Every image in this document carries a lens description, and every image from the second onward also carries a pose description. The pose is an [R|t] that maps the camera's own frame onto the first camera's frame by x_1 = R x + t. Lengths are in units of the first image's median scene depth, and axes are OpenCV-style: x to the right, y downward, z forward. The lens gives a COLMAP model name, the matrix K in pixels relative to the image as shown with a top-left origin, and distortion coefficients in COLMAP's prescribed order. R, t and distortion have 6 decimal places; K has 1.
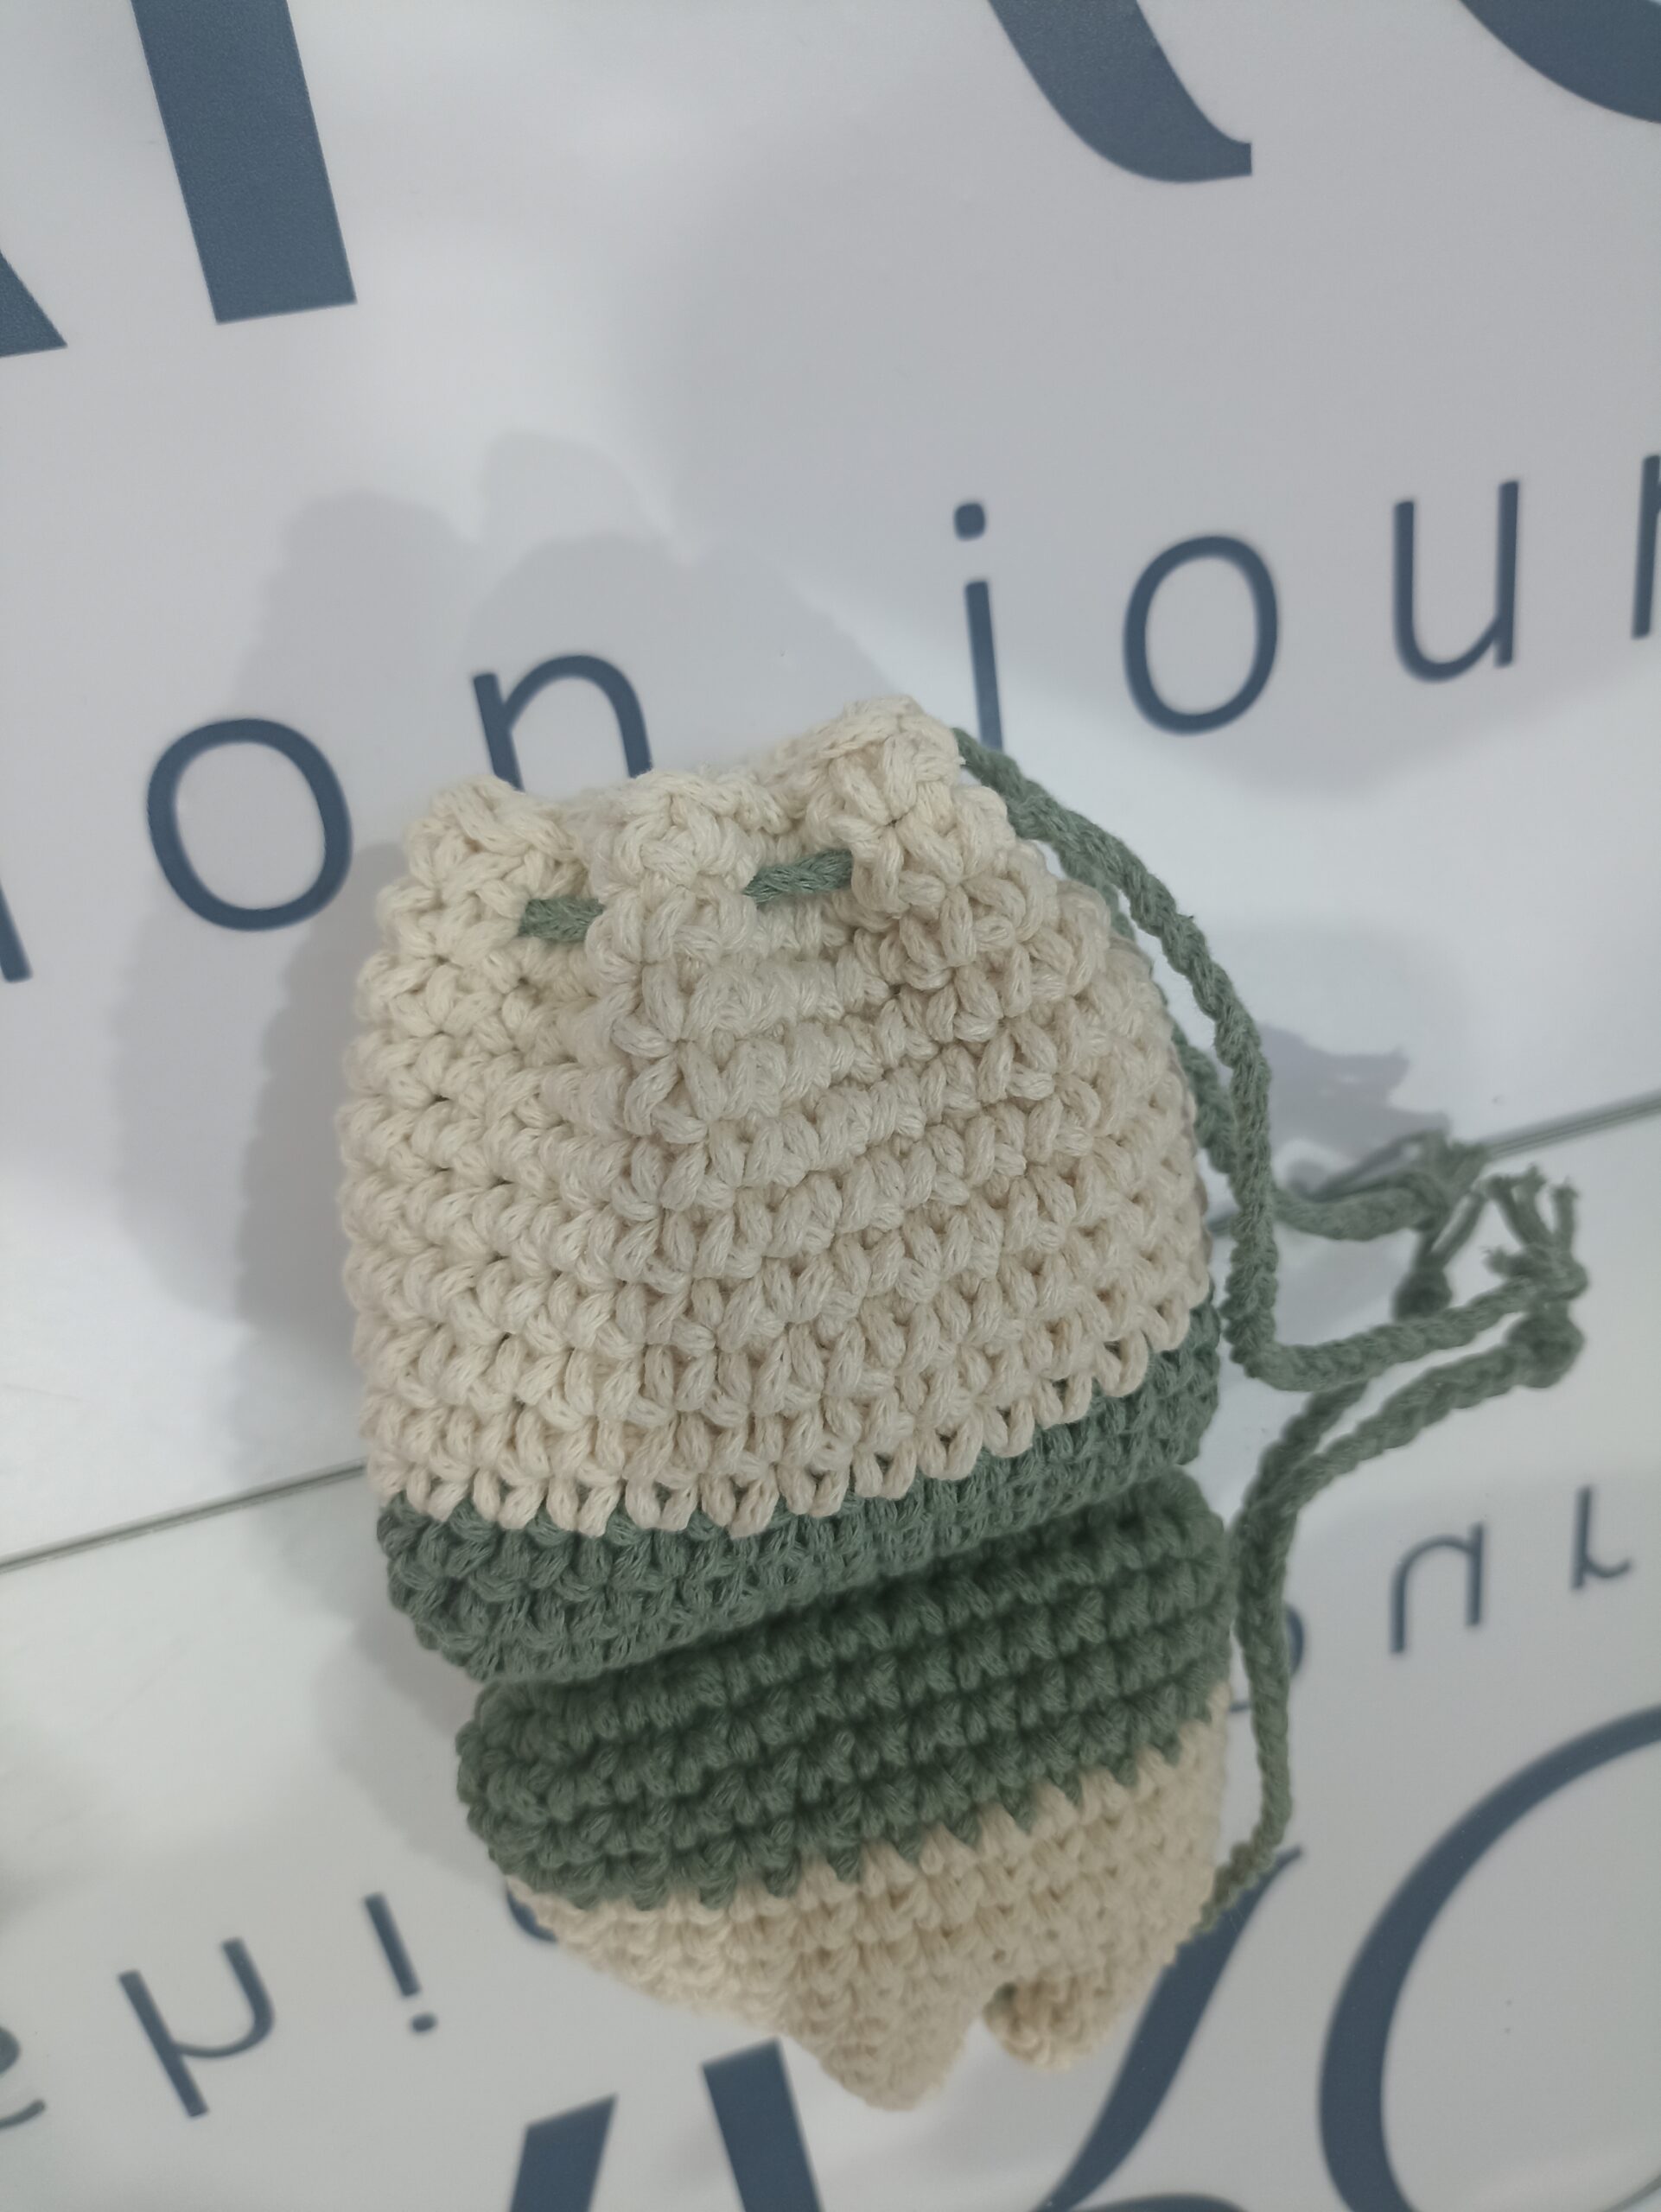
lens RADIAL K [[1619.4, 0, 830.5], [0, 1619.4, 1106.0], [0, 0, 1]] dist [-0.055251, 0.005760]
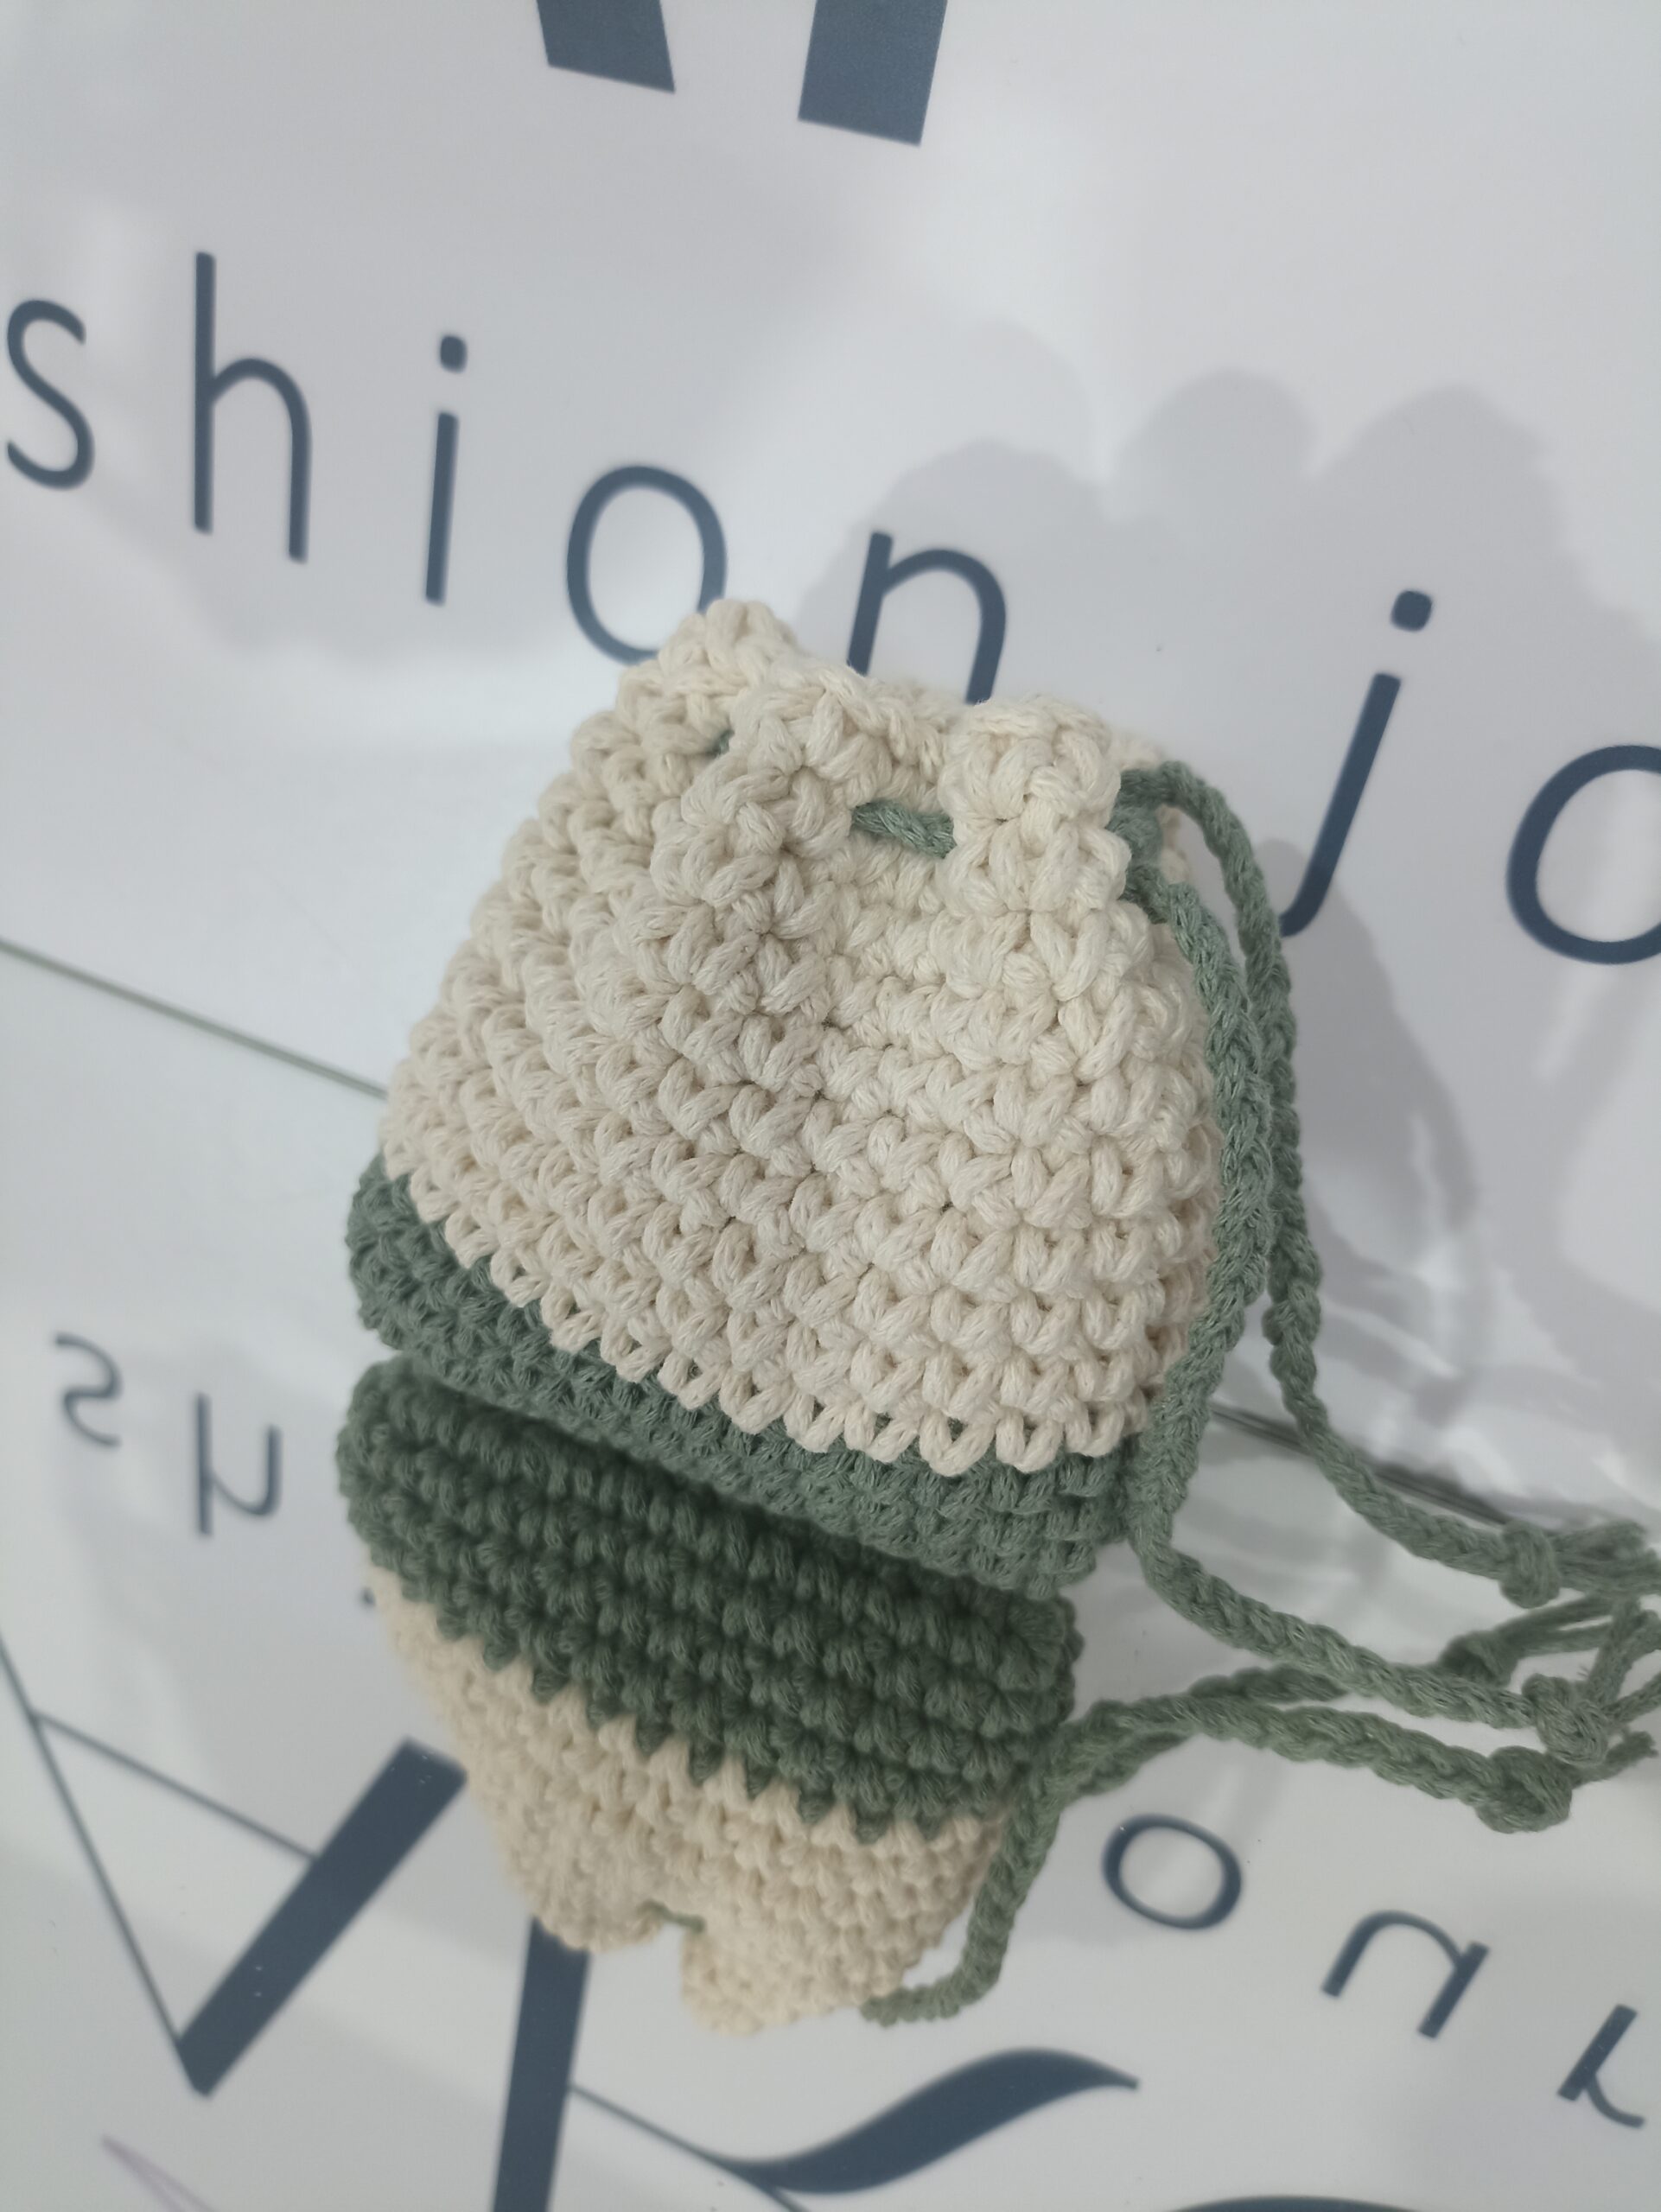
lens RADIAL K [[1622.2, 0, 830.5], [0, 1622.2, 1106.0], [0, 0, 1]] dist [-0.047911, 0.002216]
pose [[0.756509, 0.542381, -0.365400, 0.328076], [-0.523583, 0.837094, 0.158536, -0.108249], [0.391861, 0.071384, 0.917251, 0.073368]]
